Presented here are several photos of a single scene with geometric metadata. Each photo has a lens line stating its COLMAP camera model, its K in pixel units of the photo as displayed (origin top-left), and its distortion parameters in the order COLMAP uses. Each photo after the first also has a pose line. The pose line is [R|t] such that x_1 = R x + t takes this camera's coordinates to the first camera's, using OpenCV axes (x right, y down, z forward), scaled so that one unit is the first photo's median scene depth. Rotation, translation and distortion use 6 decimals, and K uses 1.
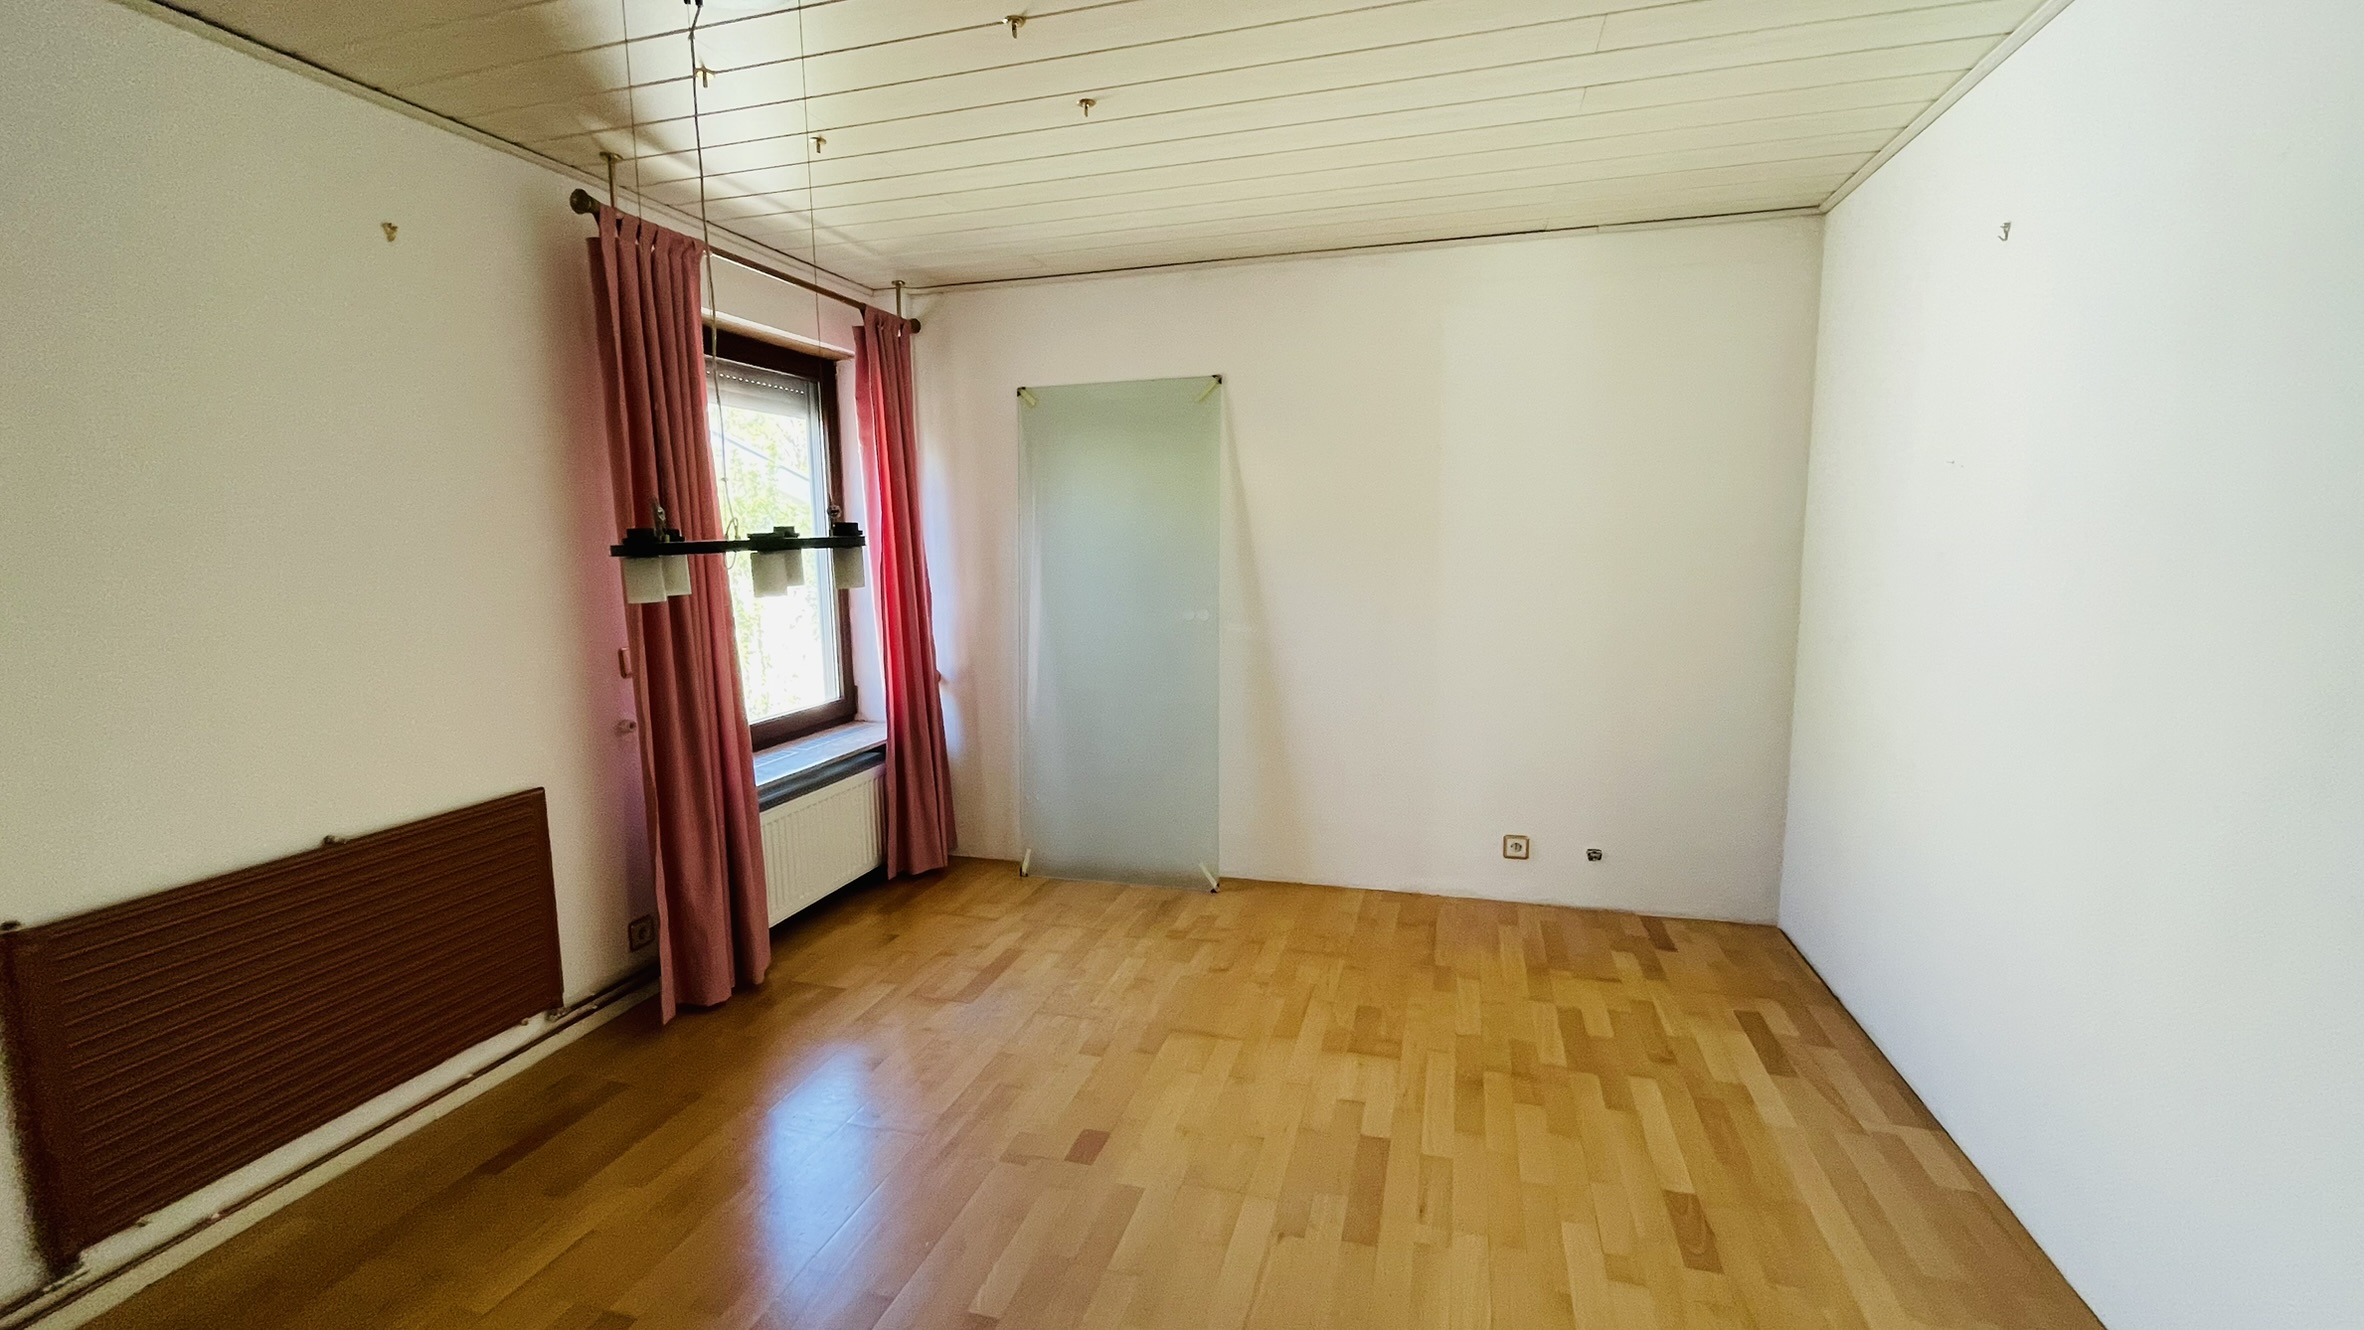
lens RADIAL K [[966.7, 0, 1186.3], [0, 966.7, 660.3], [0, 0, 1]] dist [-0.003323, -0.000241]
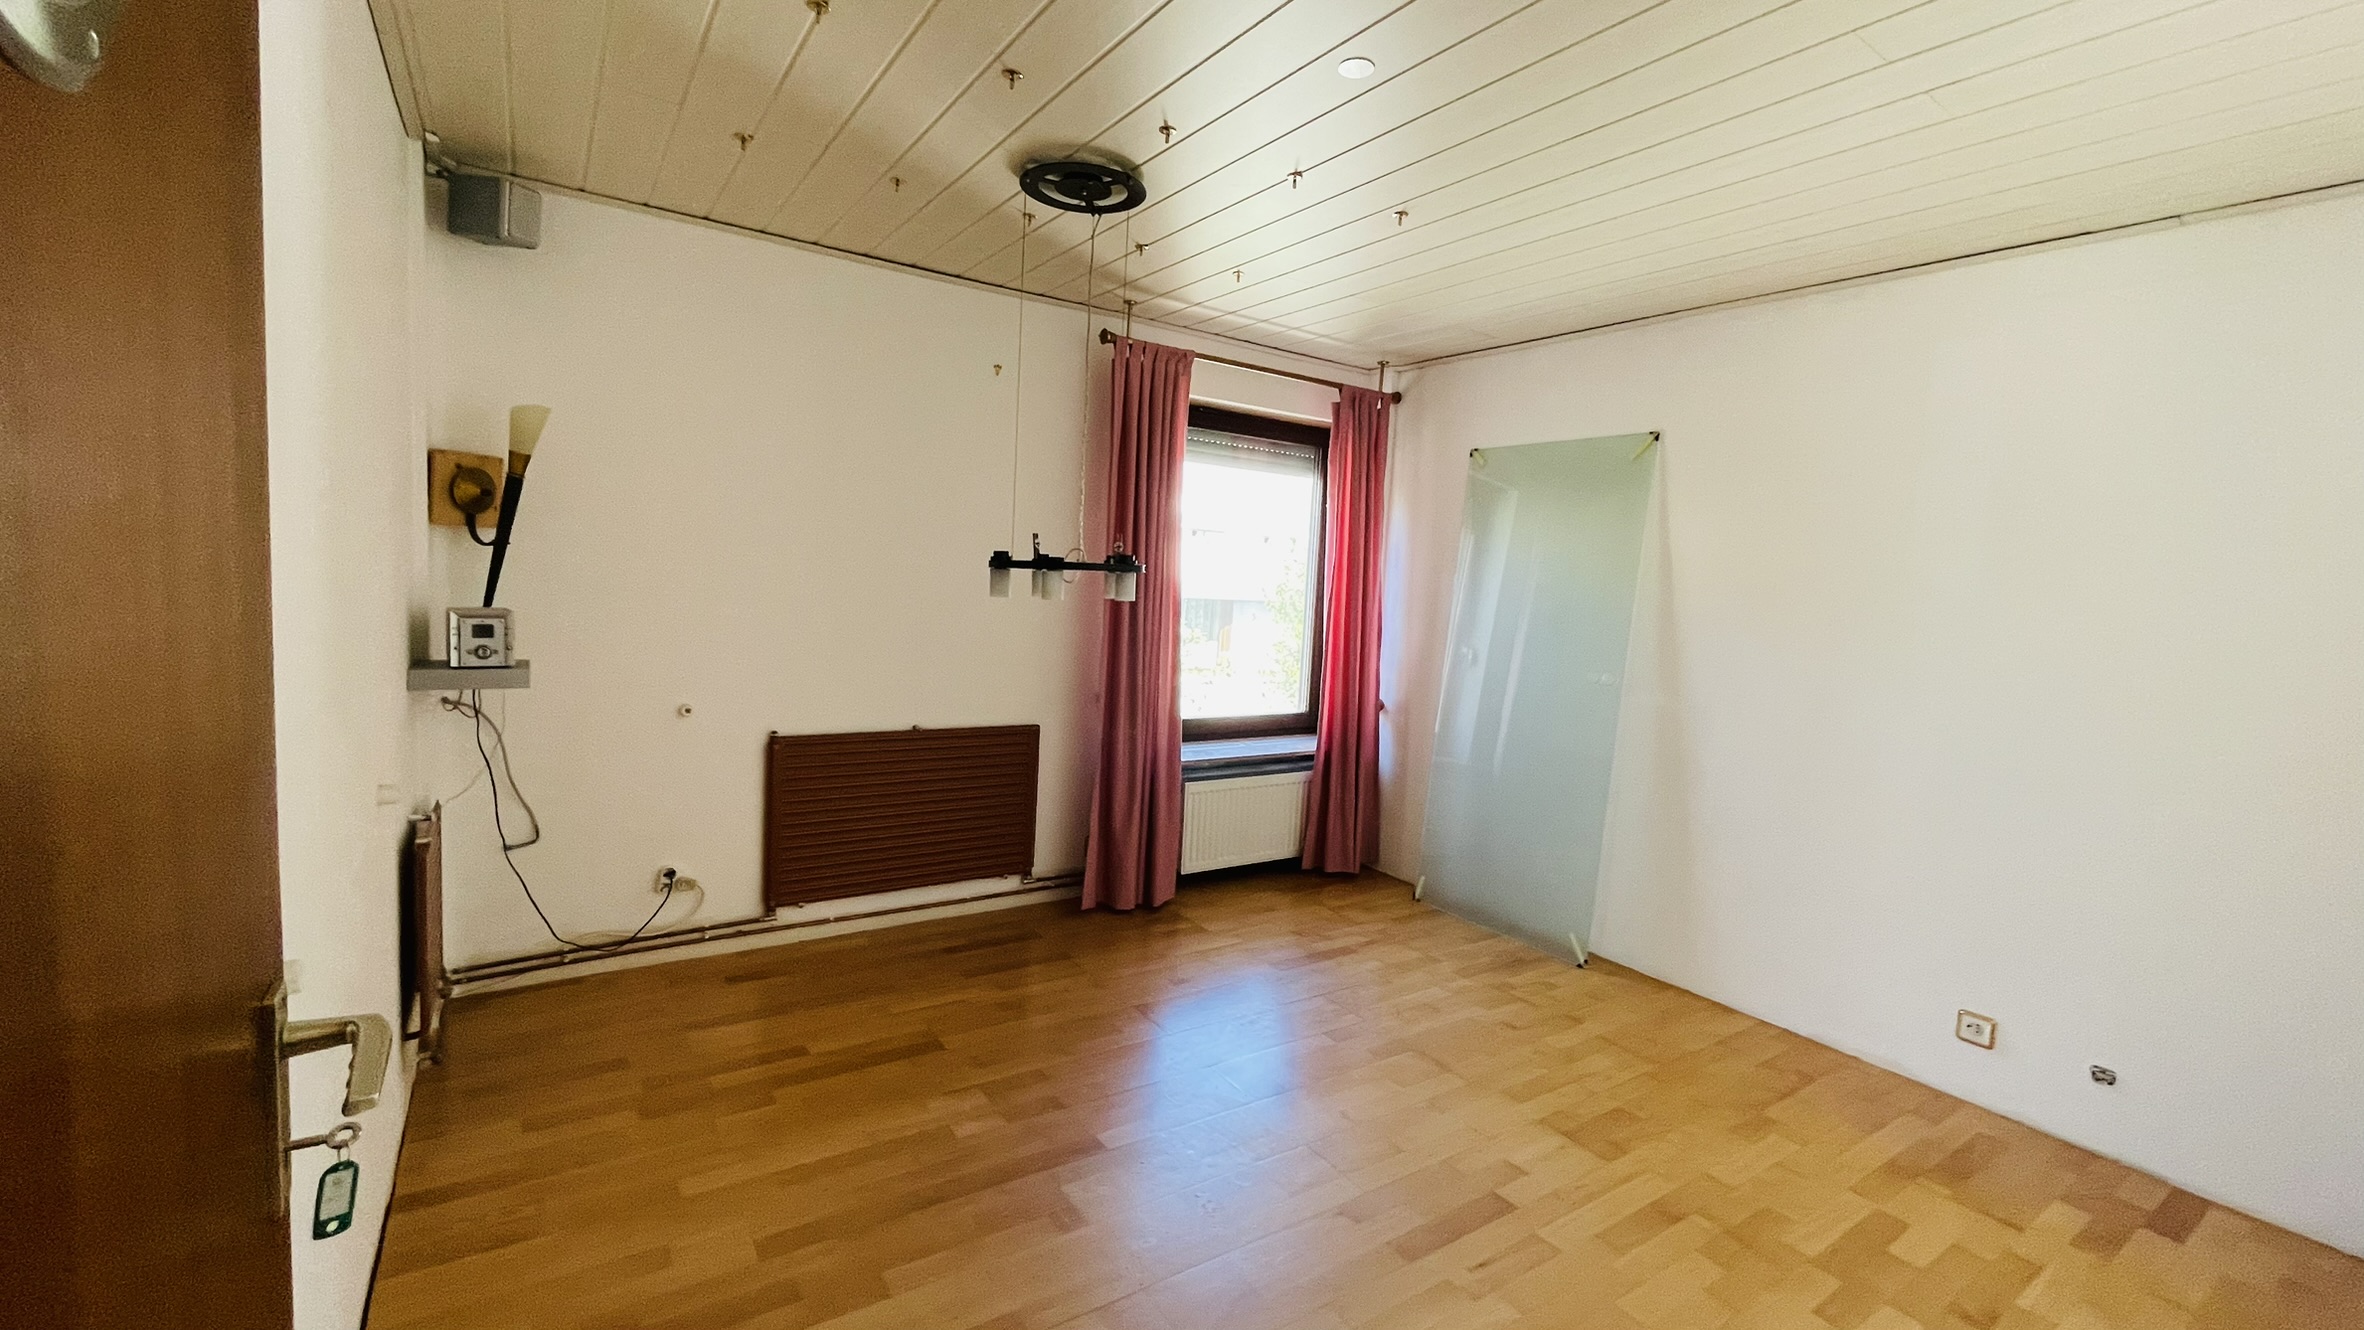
lens RADIAL K [[966.7, 0, 1182.6], [0, 966.7, 666.2], [0, 0, 1]] dist [-0.003323, -0.000241]
pose [[0.758797, 0.119710, -0.640232, 0.335889], [-0.149739, 0.988698, 0.007397, -0.002825], [0.633881, 0.090255, 0.768146, -0.012151]]
